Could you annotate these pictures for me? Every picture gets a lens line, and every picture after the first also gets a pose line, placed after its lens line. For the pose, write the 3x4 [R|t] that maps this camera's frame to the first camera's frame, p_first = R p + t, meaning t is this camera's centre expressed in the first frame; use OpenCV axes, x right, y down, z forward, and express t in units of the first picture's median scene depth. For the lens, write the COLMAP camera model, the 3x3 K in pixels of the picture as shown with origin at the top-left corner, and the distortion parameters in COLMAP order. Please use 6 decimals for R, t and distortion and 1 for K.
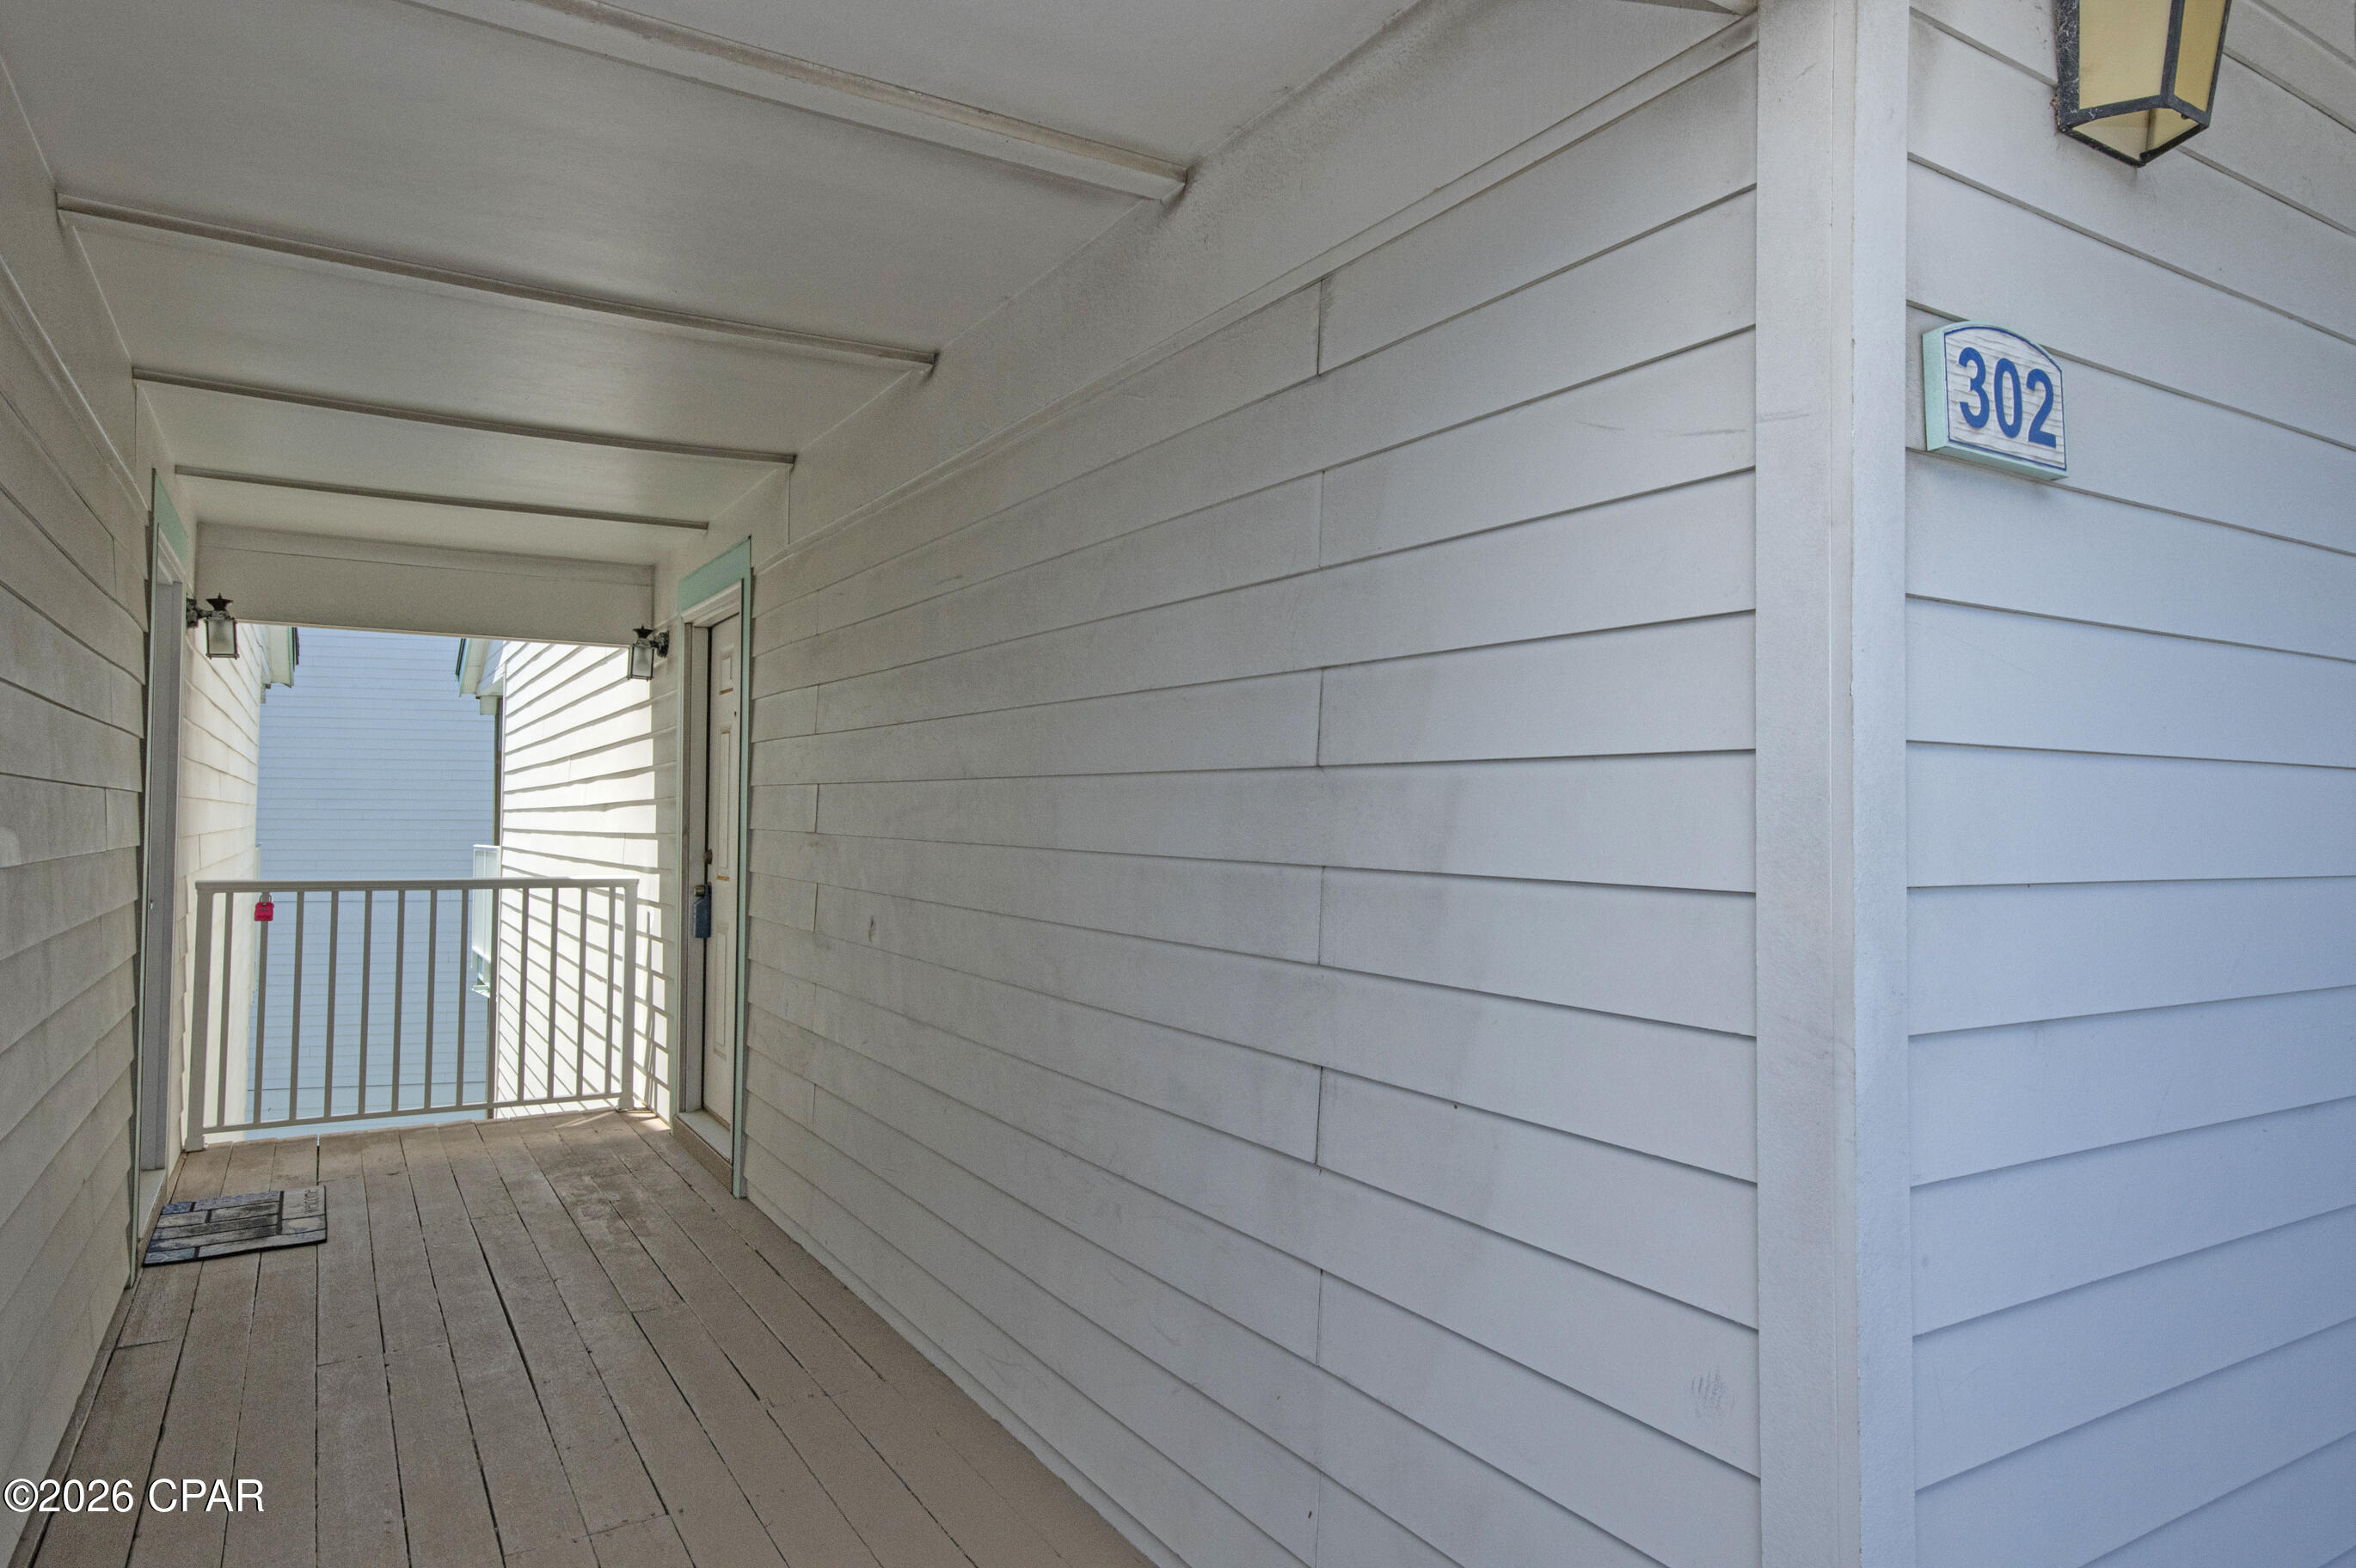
lens RADIAL K [[1431.4, 0, 1192.9], [0, 1431.4, 791.6], [0, 0, 1]] dist [0.018712, 0.003146]
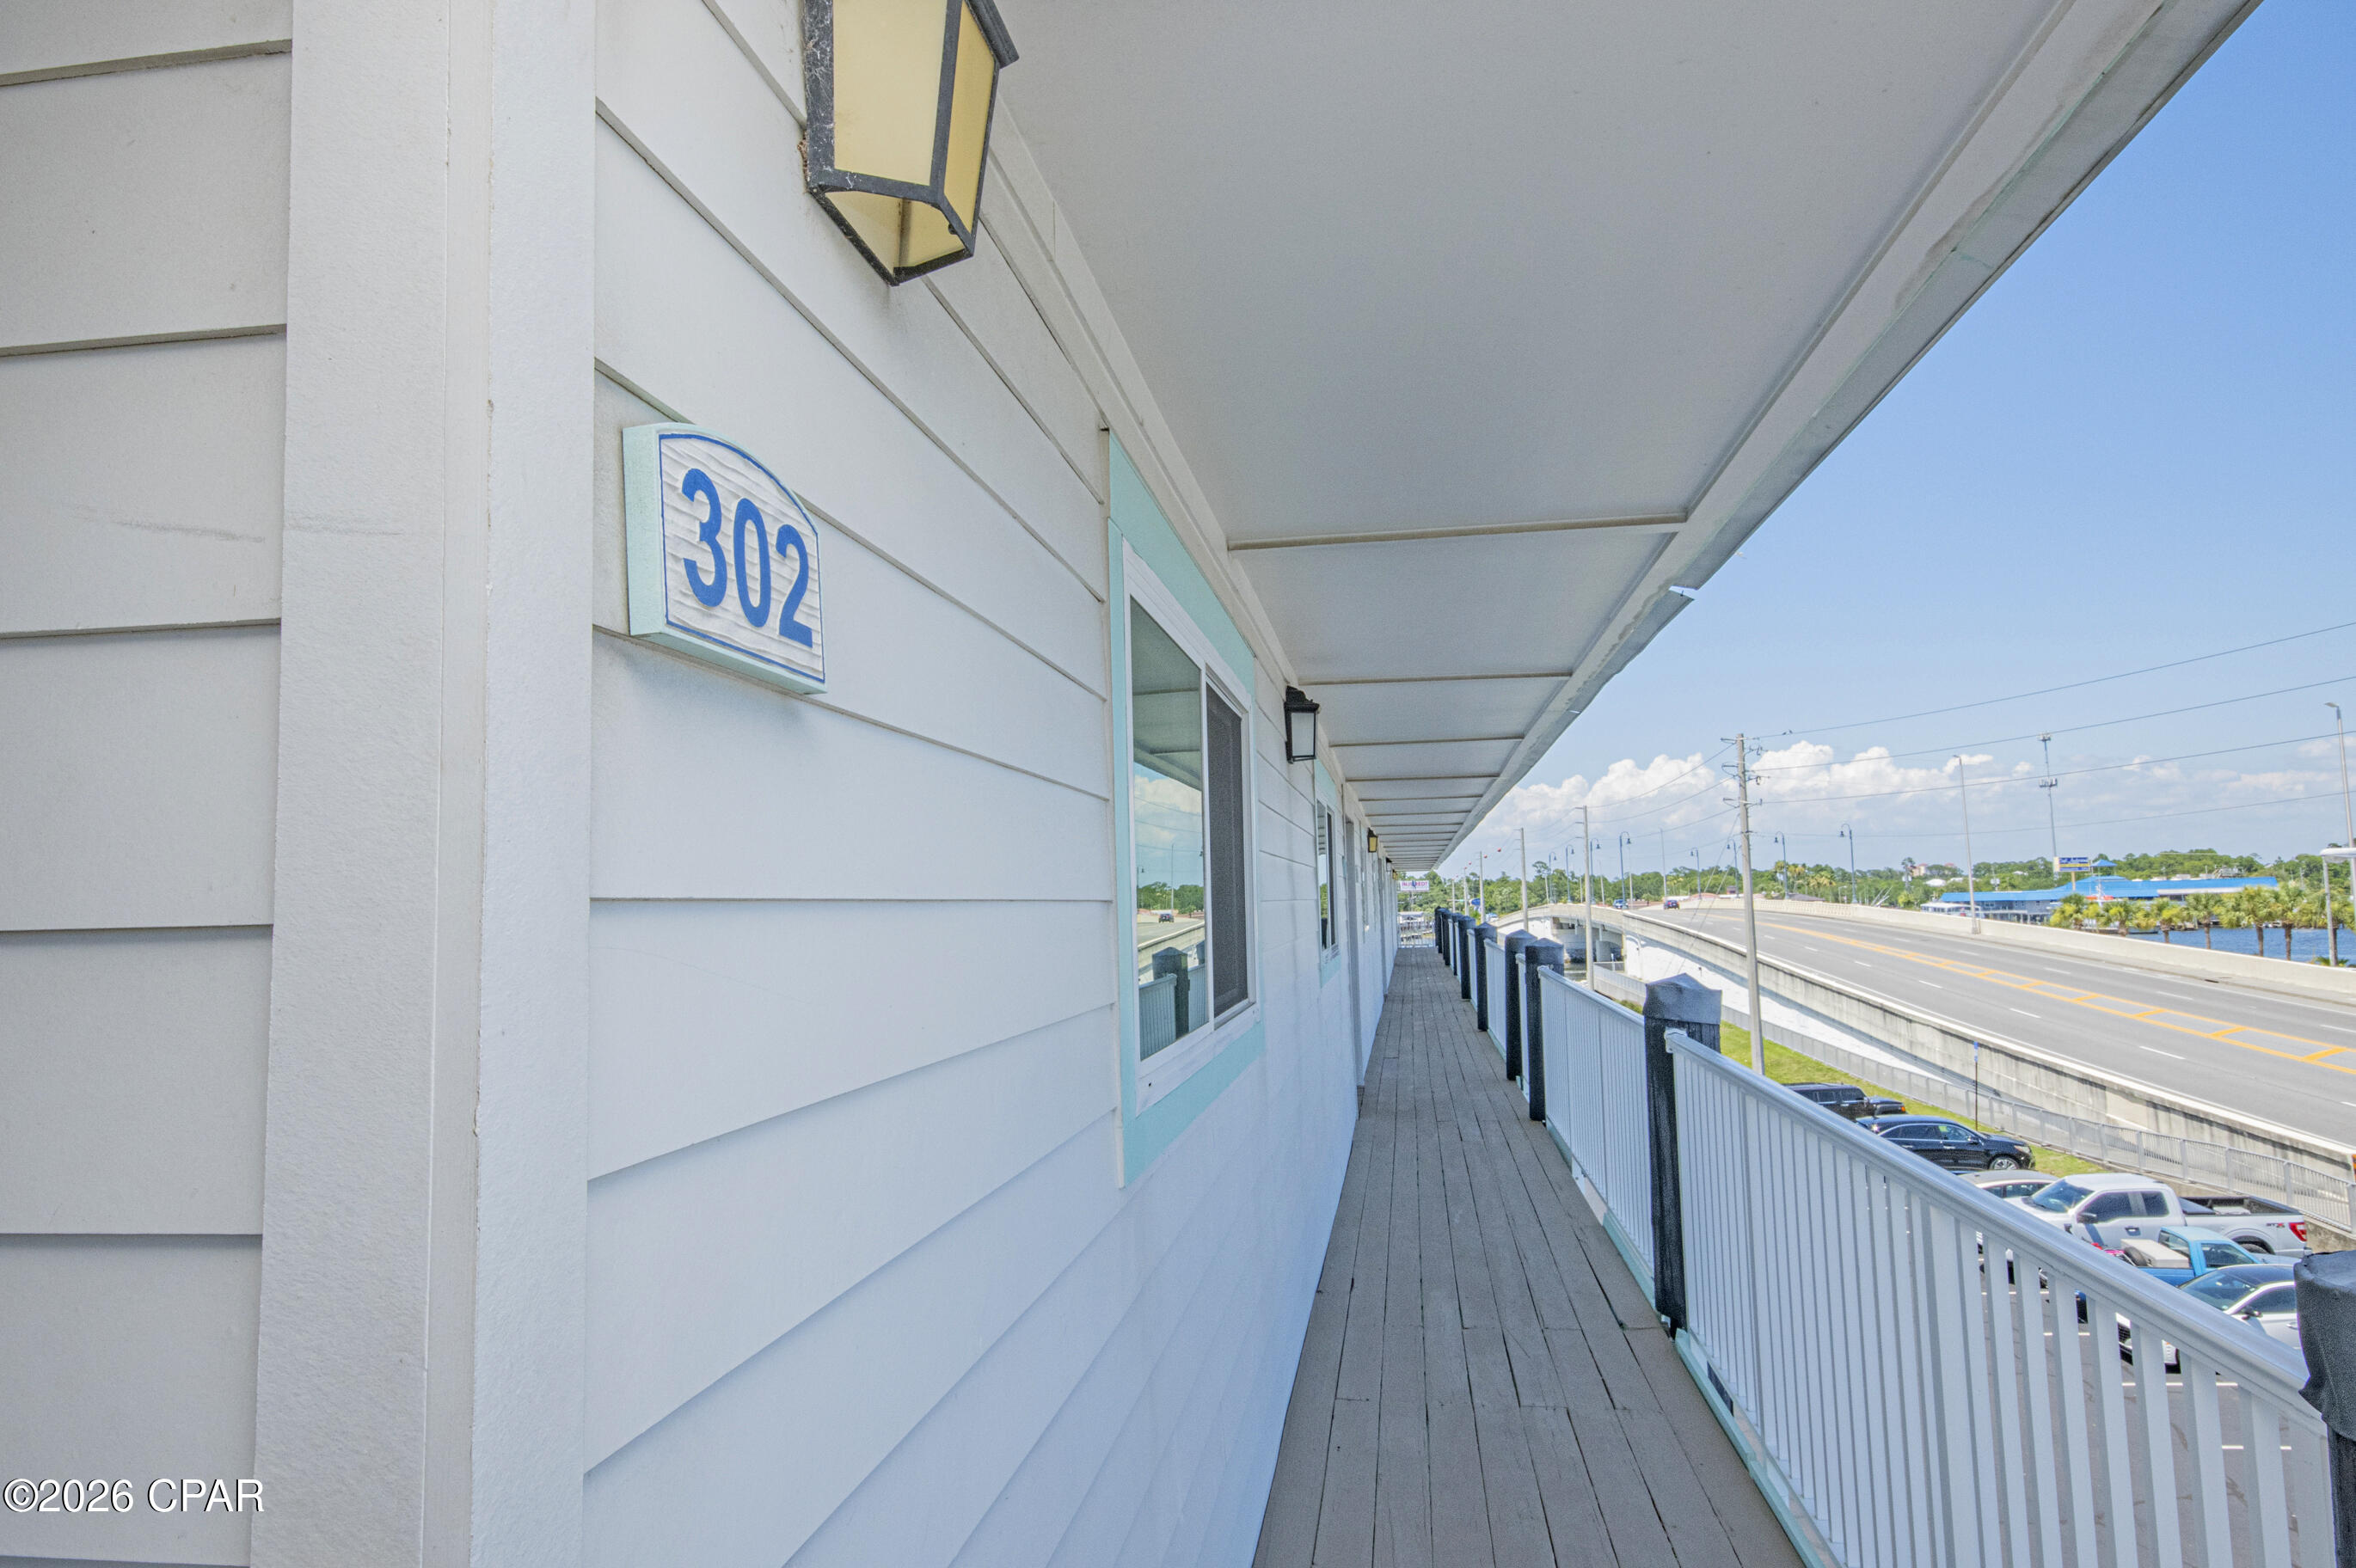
lens RADIAL K [[1431.4, 0, 1192.9], [0, 1431.4, 791.6], [0, 0, 1]] dist [0.018712, 0.003146]
pose [[0.654815, 0.038984, 0.754783, 0.225136], [0.013146, 0.997930, -0.062948, -0.132555], [-0.755674, 0.051142, 0.652948, 0.455288]]
